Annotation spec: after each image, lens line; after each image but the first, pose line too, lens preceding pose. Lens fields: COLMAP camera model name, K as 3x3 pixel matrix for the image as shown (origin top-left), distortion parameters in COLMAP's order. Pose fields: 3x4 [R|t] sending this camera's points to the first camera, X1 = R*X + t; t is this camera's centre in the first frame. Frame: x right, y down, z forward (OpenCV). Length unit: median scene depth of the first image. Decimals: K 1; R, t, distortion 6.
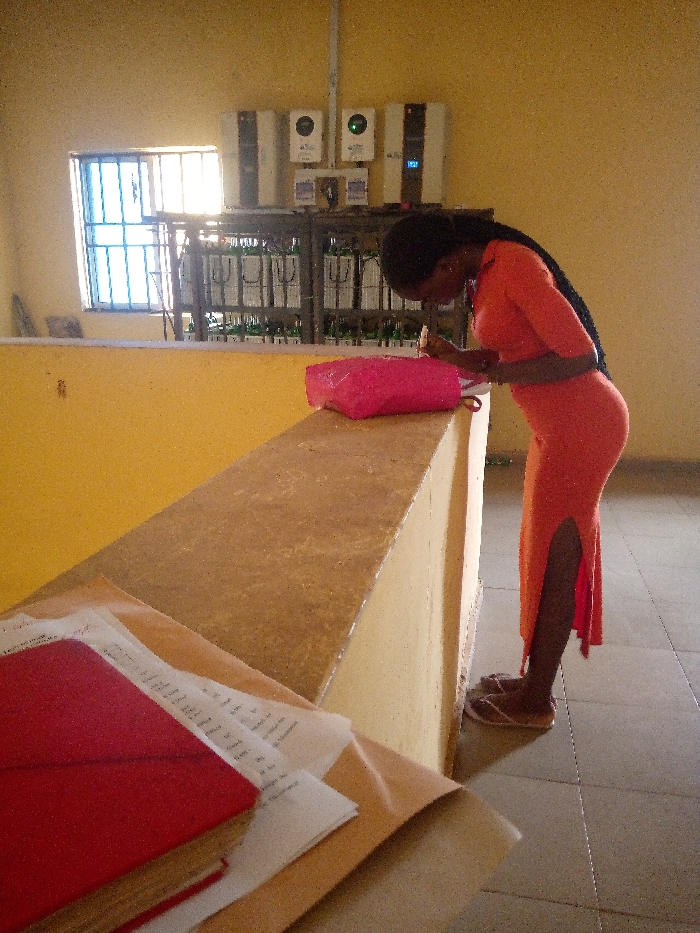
lens RADIAL K [[729.1, 0, 369.1], [0, 729.1, 464.7], [0, 0, 1]] dist [0.028766, -0.009454]
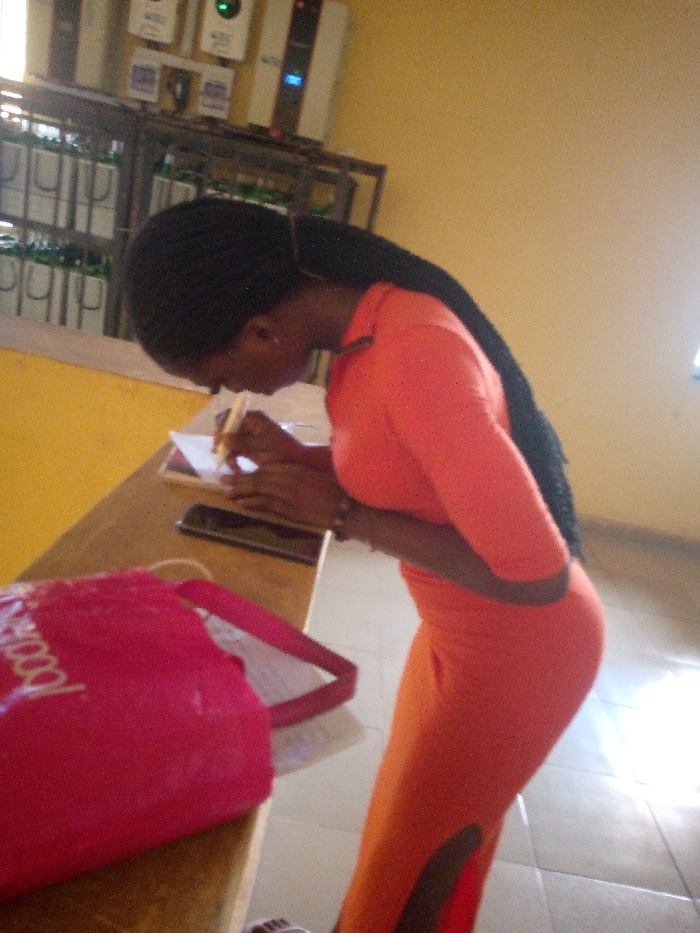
lens RADIAL K [[729.1, 0, 351.7], [0, 729.1, 468.9], [0, 0, 1]] dist [0.028766, -0.009454]
pose [[0.969313, 0.151781, 0.193377, 0.031584], [-0.168056, 0.983243, 0.070648, -0.078249], [-0.179414, -0.100978, 0.978578, 0.204569]]
